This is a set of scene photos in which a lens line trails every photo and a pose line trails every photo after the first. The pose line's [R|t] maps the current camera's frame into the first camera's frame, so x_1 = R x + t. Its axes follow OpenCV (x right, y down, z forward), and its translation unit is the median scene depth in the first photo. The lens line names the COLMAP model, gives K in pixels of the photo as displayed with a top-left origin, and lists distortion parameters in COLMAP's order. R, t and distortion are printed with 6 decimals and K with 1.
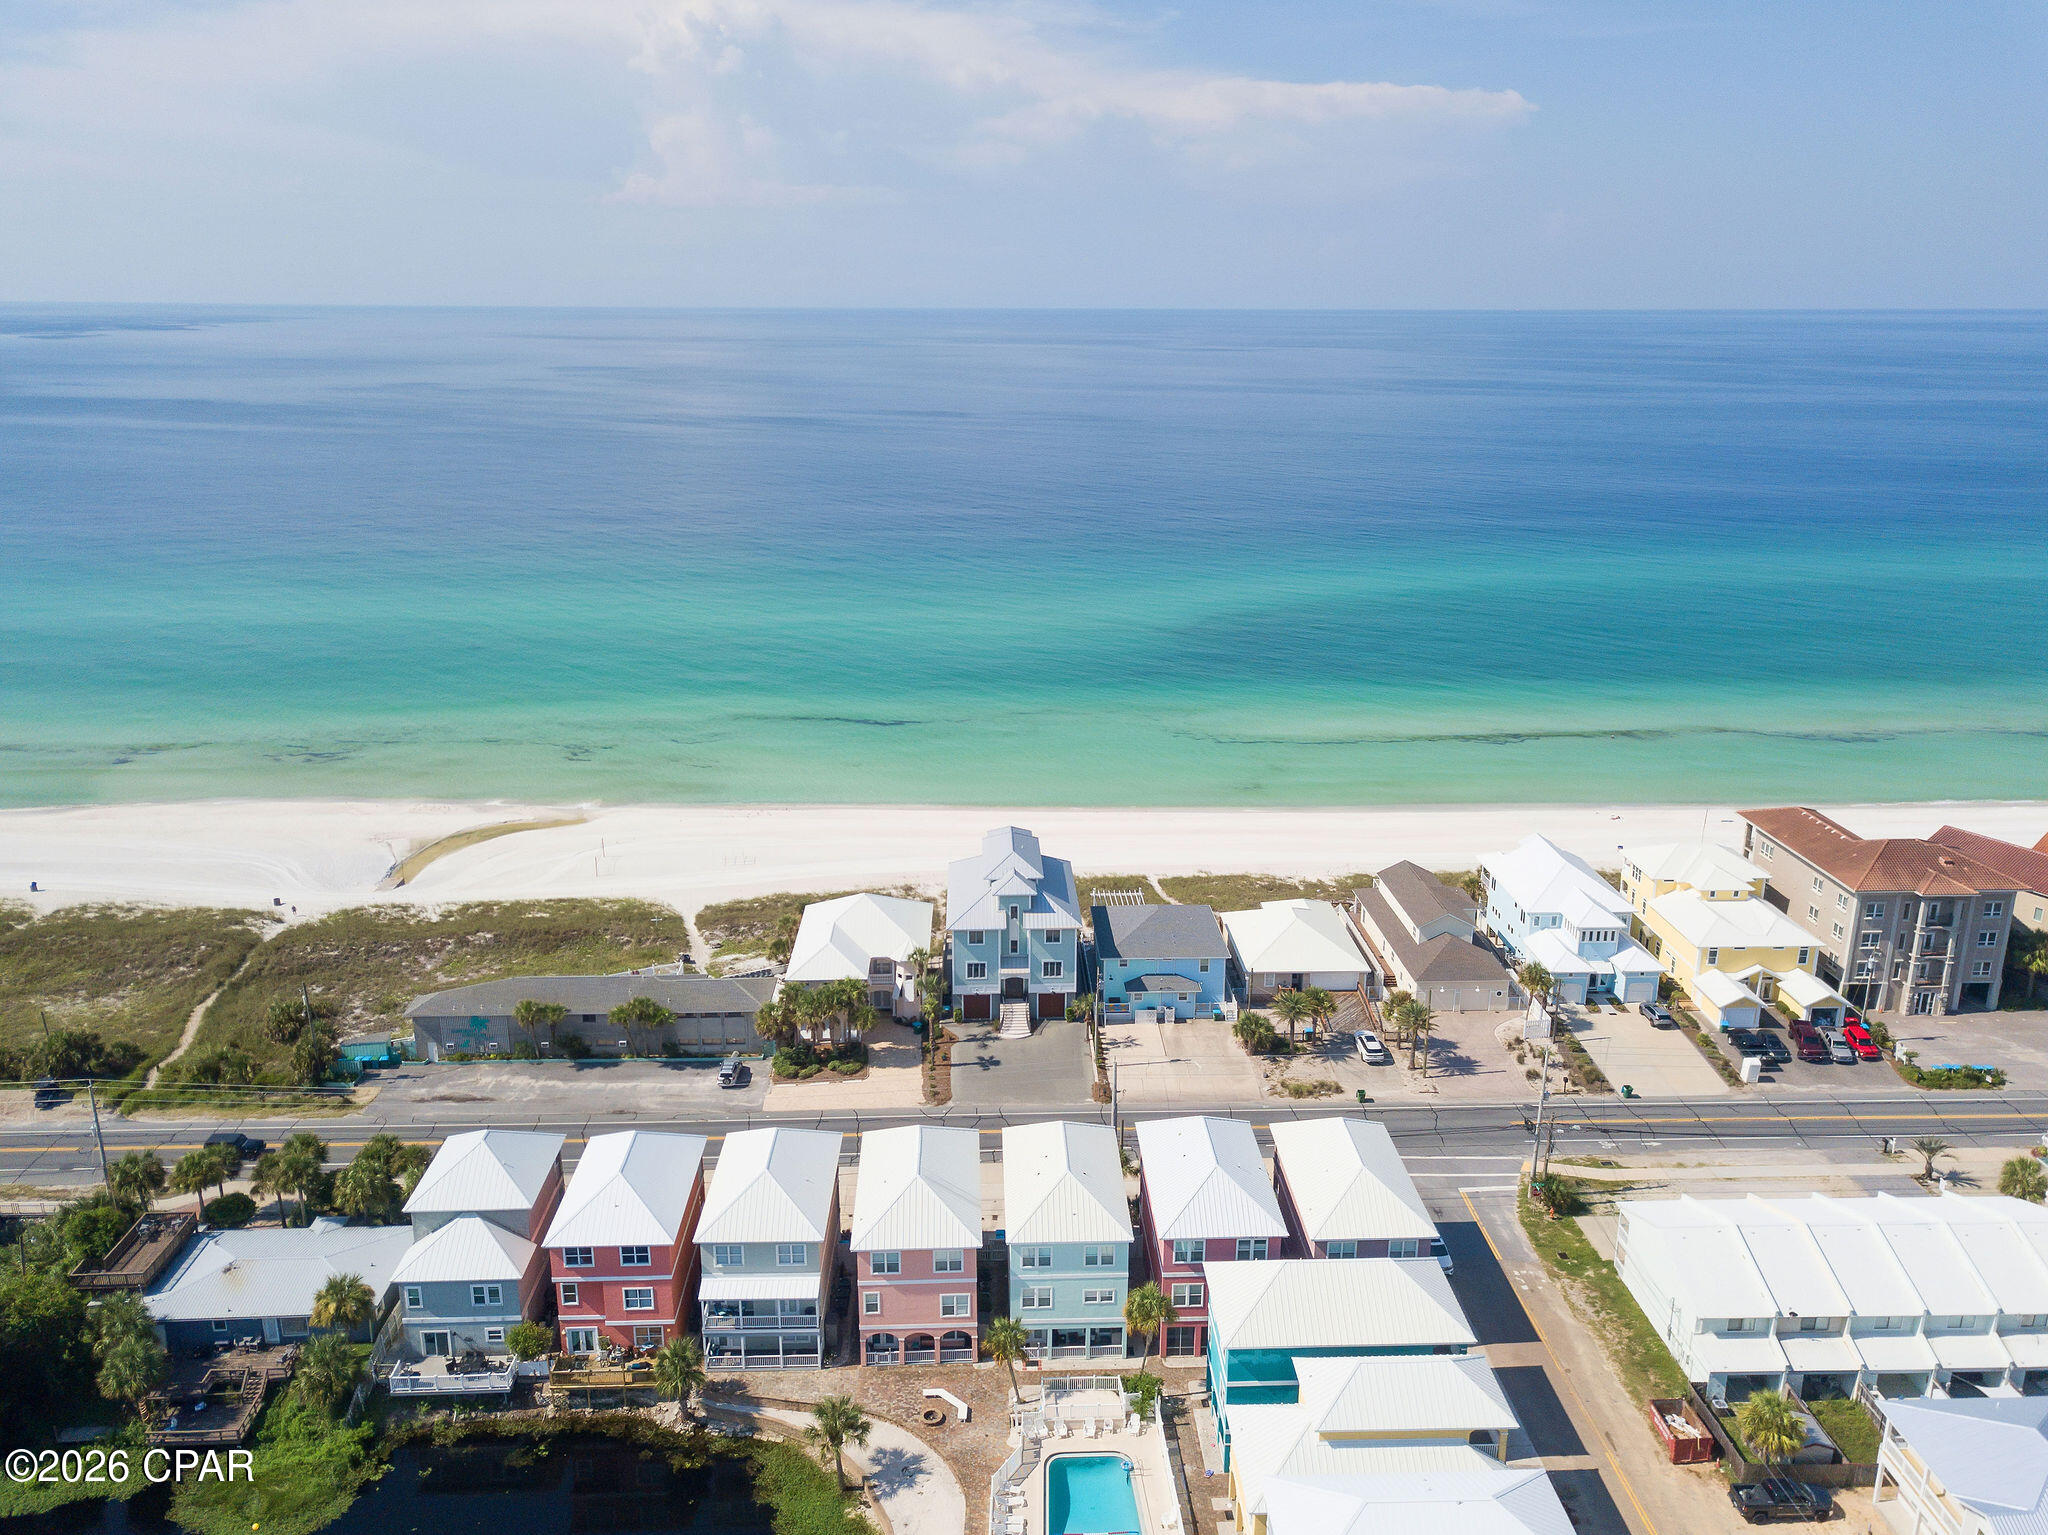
lens RADIAL K [[1606.2, 0, 1024.0], [0, 1606.2, 767.5], [0, 0, 1]] dist [0.029108, -0.001118]
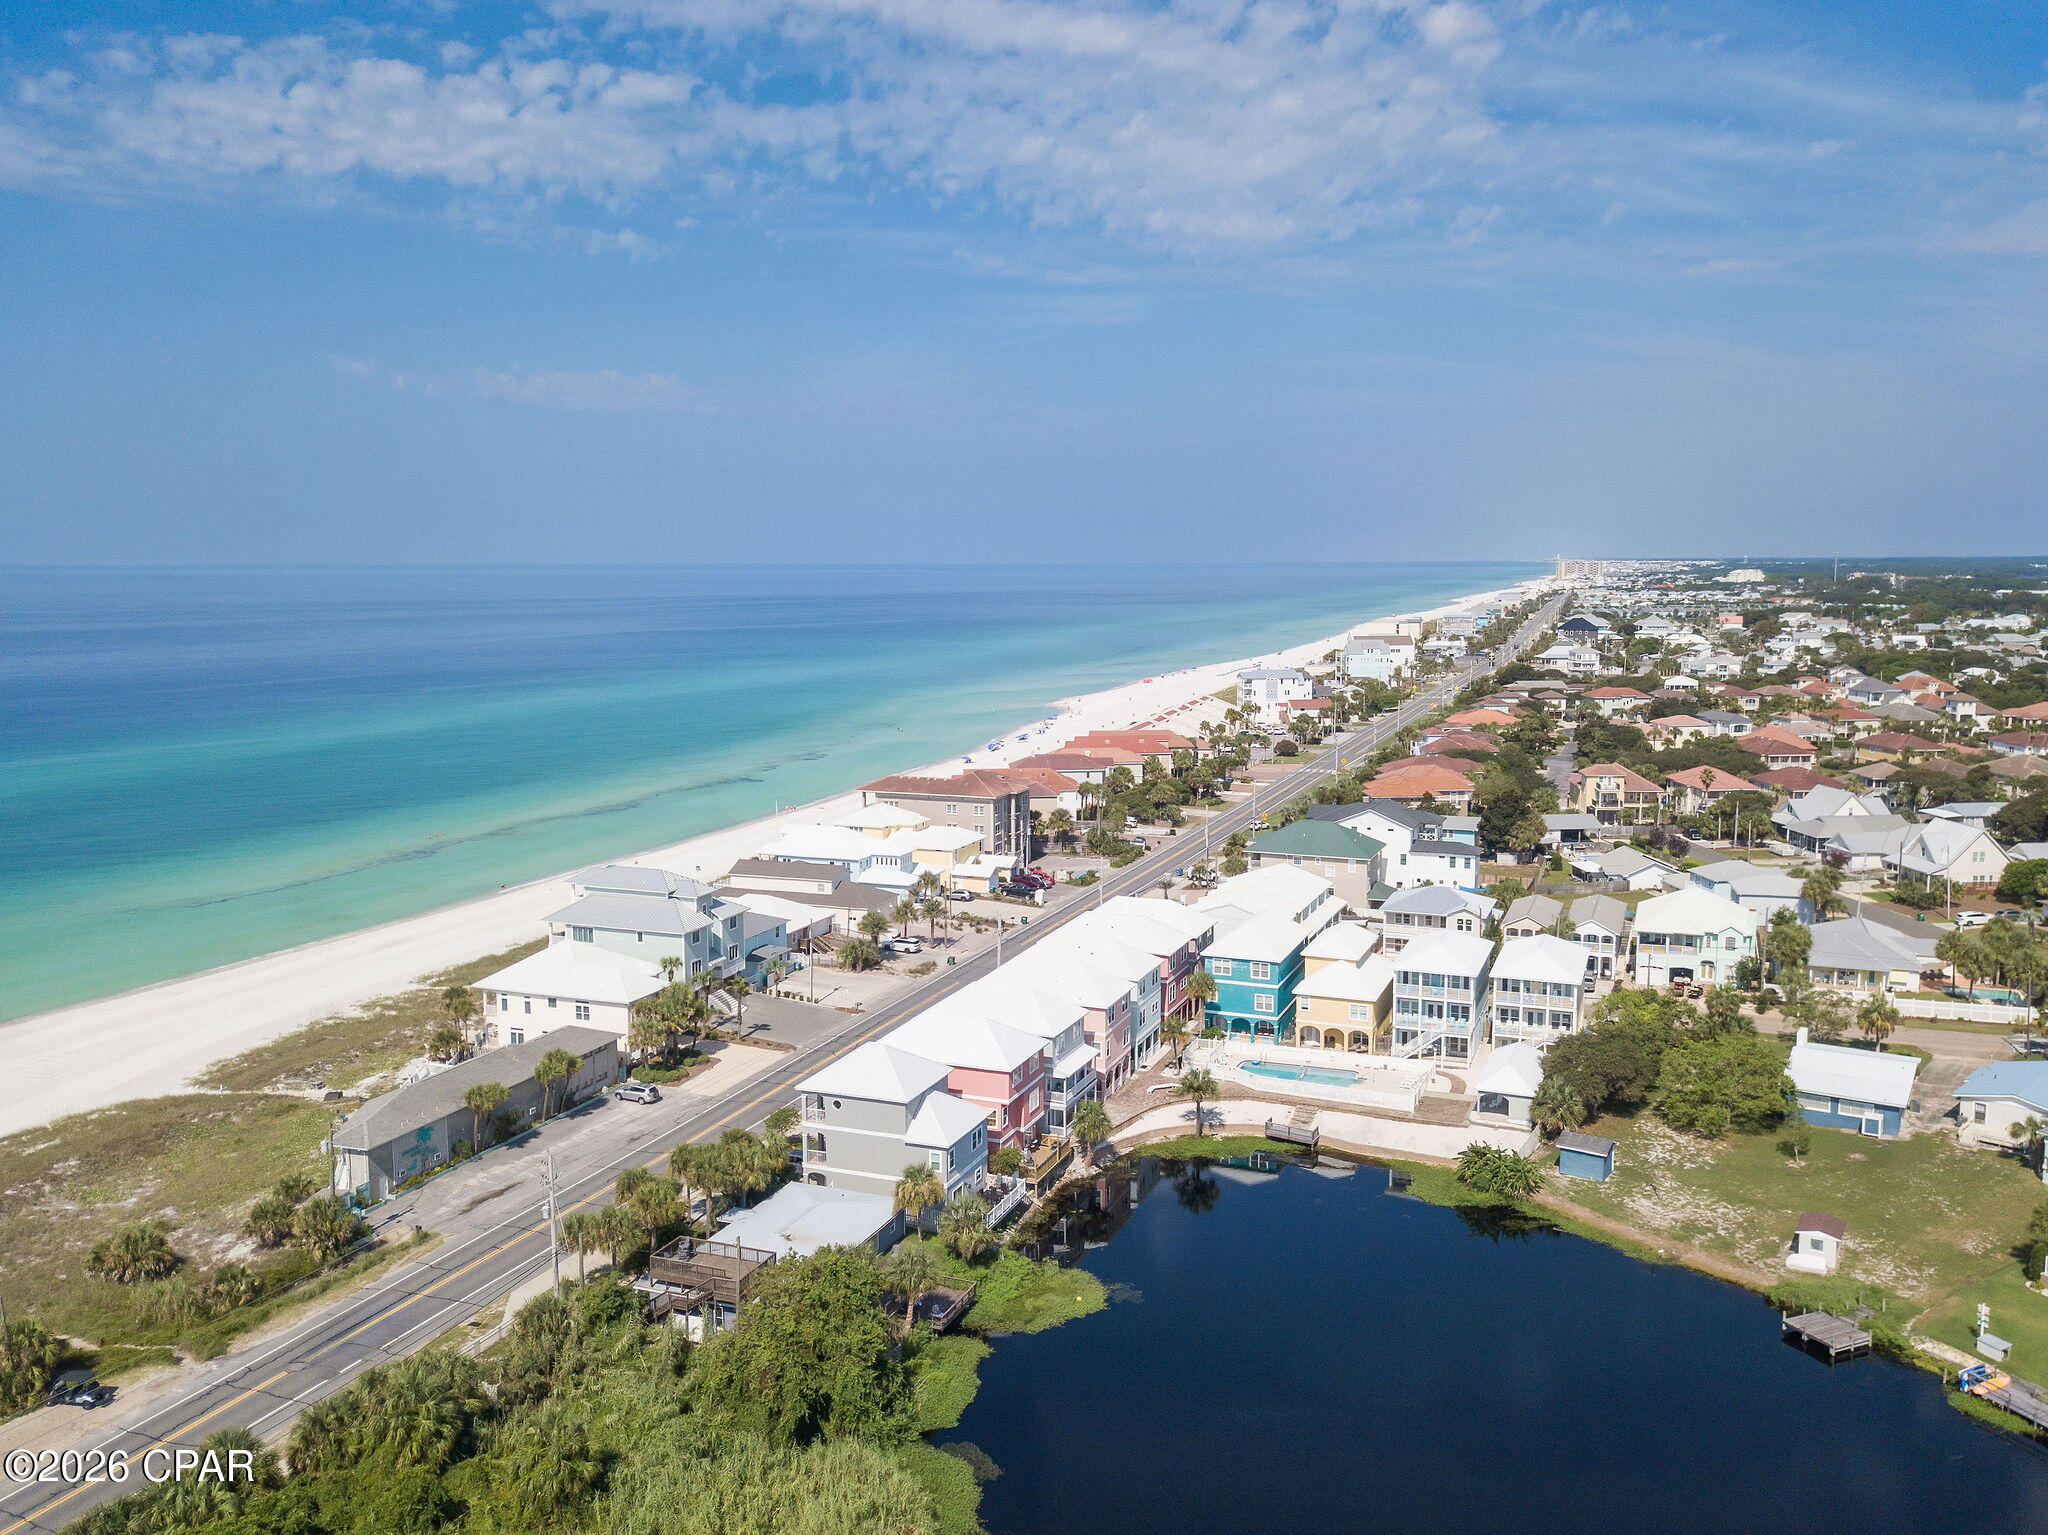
lens RADIAL K [[1616.2, 0, 1016.0], [0, 1616.2, 758.8], [0, 0, 1]] dist [0.017331, 0.006674]
pose [[0.414130, -0.112823, 0.903198, -0.981525], [0.270322, 0.962763, -0.003684, 0.051970], [-0.869150, 0.245680, 0.429207, 0.289317]]
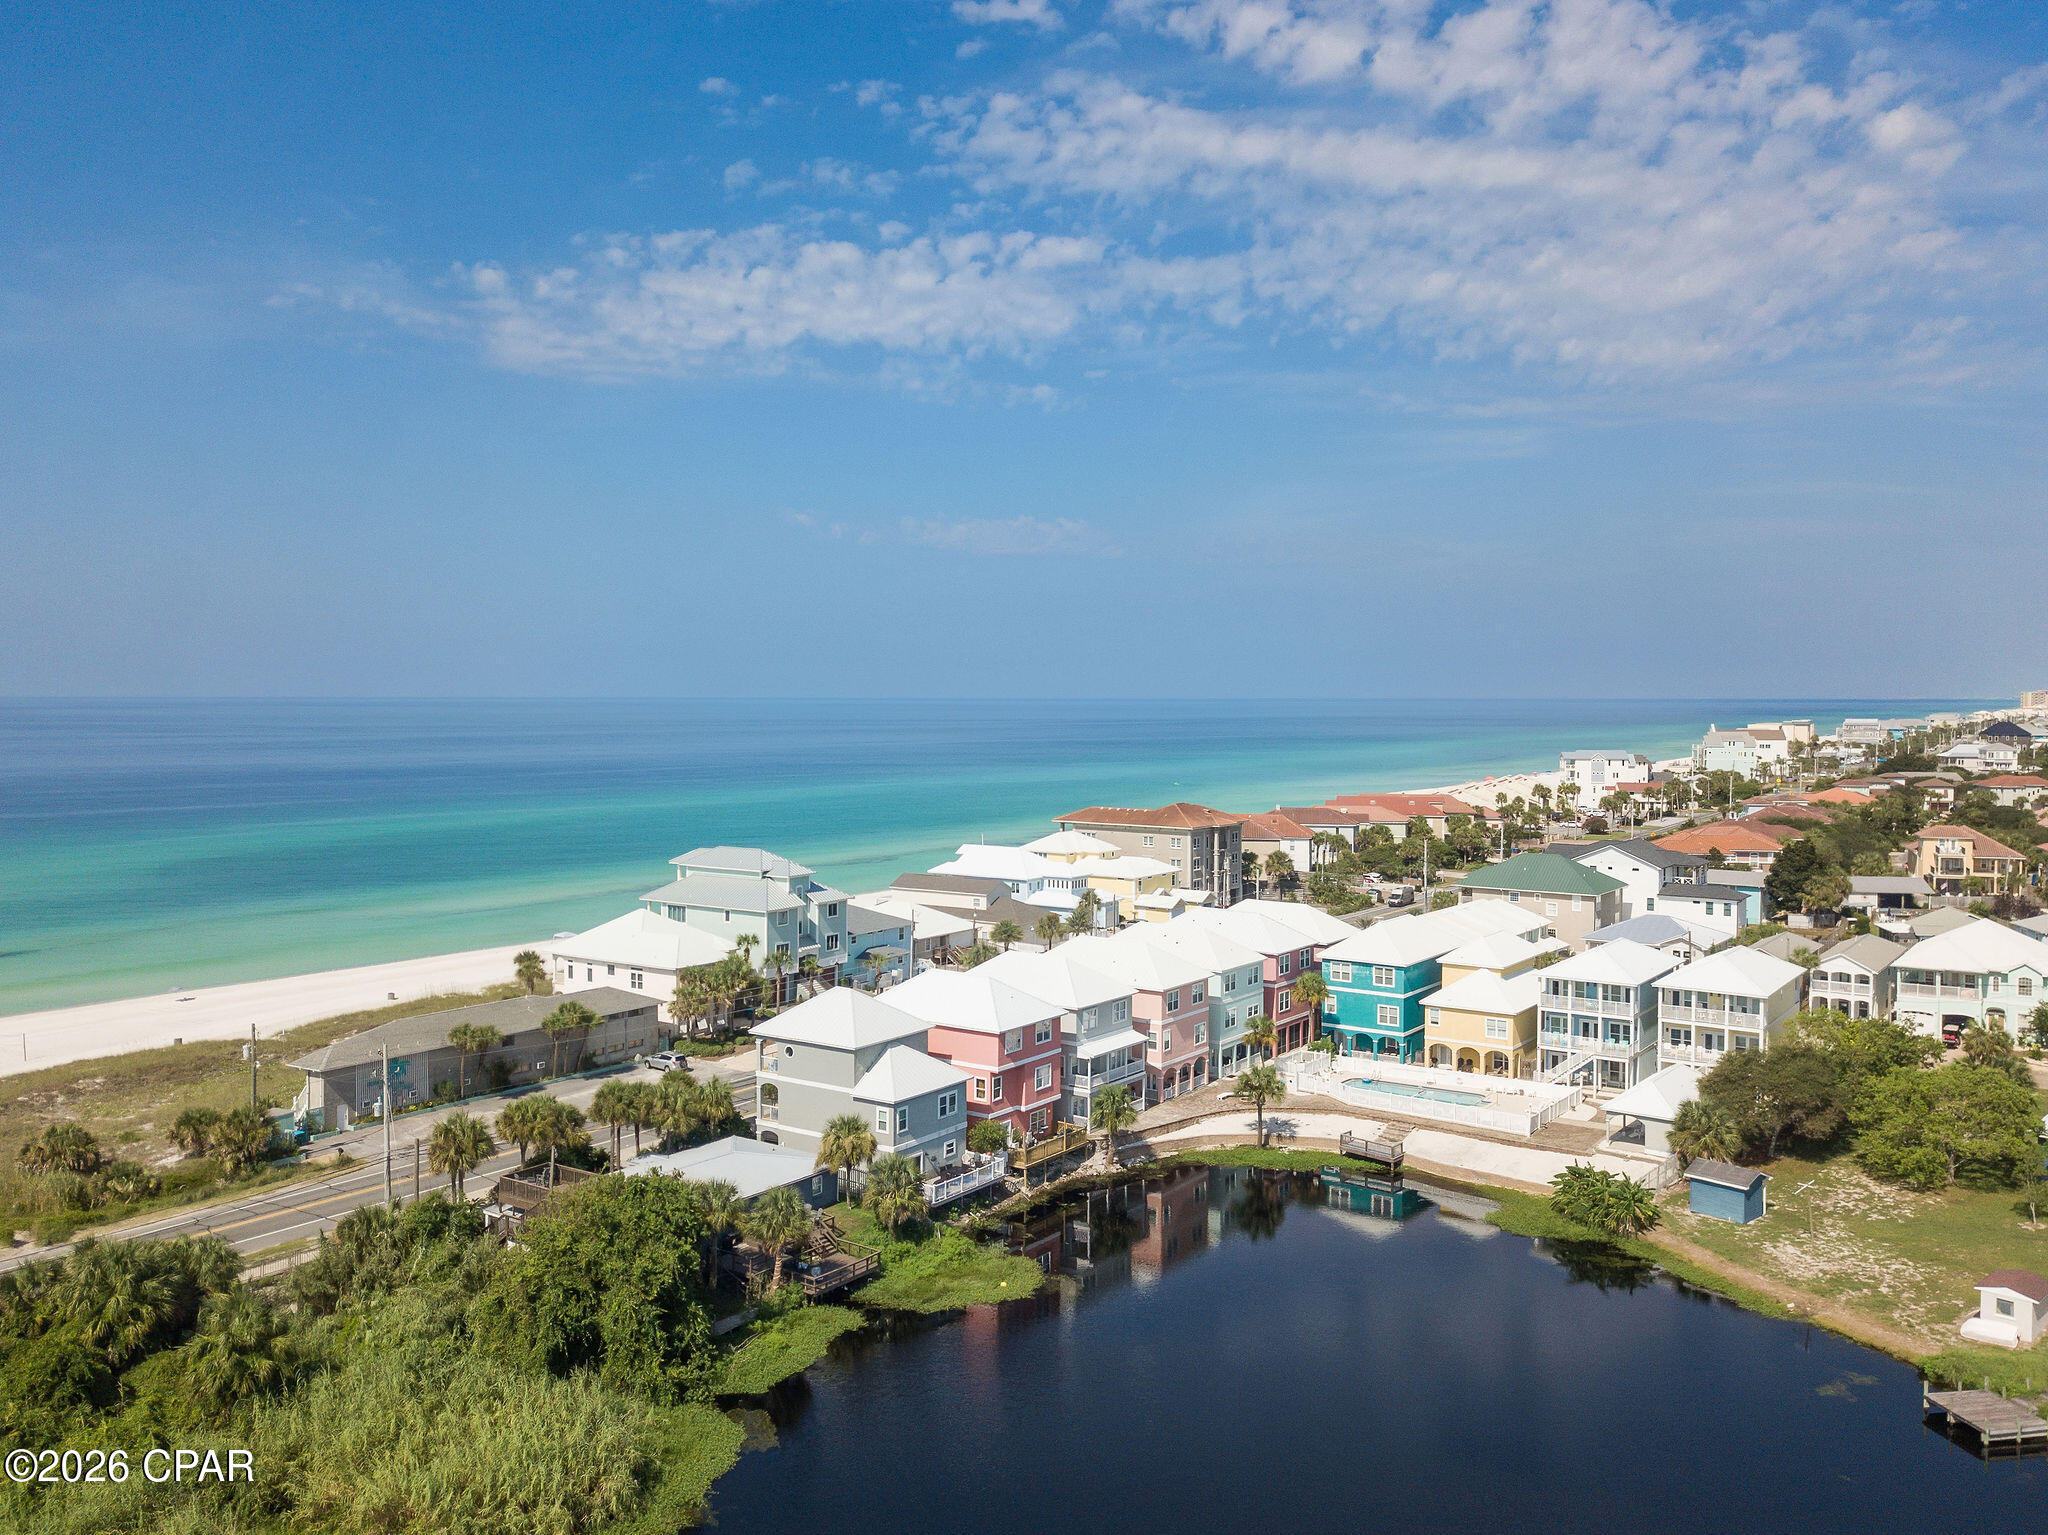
lens RADIAL K [[1606.2, 0, 1024.0], [0, 1606.2, 767.5], [0, 0, 1]] dist [0.029108, -0.001118]
pose [[0.615605, -0.034778, 0.787287, -0.789546], [0.227941, 0.964181, -0.135642, 0.196281], [-0.754370, 0.262957, 0.601482, 0.216177]]
